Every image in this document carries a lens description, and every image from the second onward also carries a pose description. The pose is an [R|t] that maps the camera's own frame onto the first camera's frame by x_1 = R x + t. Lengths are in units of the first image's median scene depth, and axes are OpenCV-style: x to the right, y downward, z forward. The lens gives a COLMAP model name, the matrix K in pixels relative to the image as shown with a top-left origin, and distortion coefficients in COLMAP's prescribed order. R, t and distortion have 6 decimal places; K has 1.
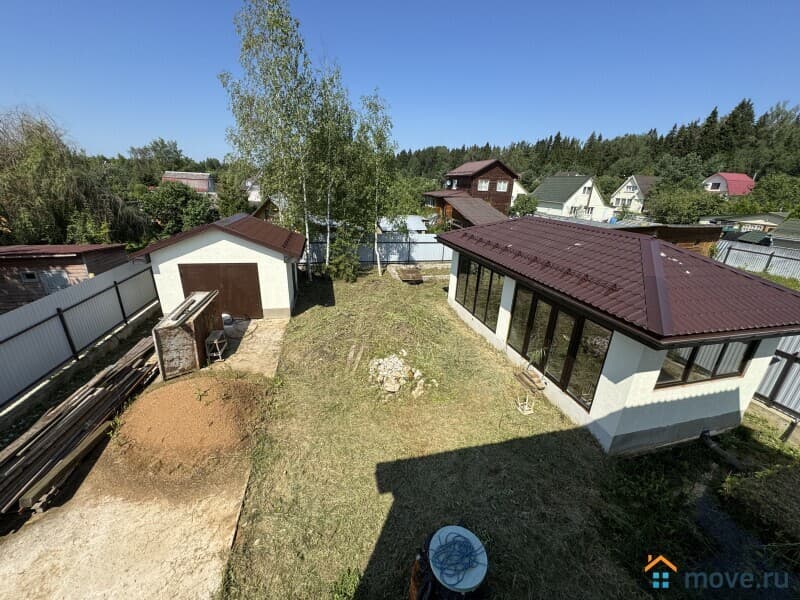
lens RADIAL K [[326.1, 0, 400.0], [0, 326.1, 300.0], [0, 0, 1]] dist [-0.000352, -0.000072]
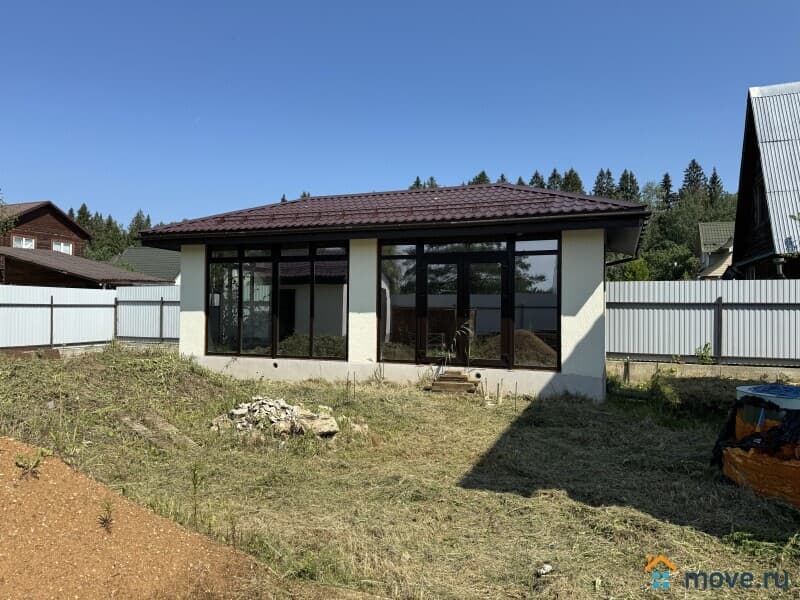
lens RADIAL K [[565.9, 0, 400.0], [0, 565.9, 300.0], [0, 0, 1]] dist [0.060315, -0.055282]
pose [[0.577173, -0.022249, 0.816319, -0.475633], [0.296763, 0.937001, -0.184286, 0.219051], [-0.760791, 0.348618, 0.547414, 0.336591]]
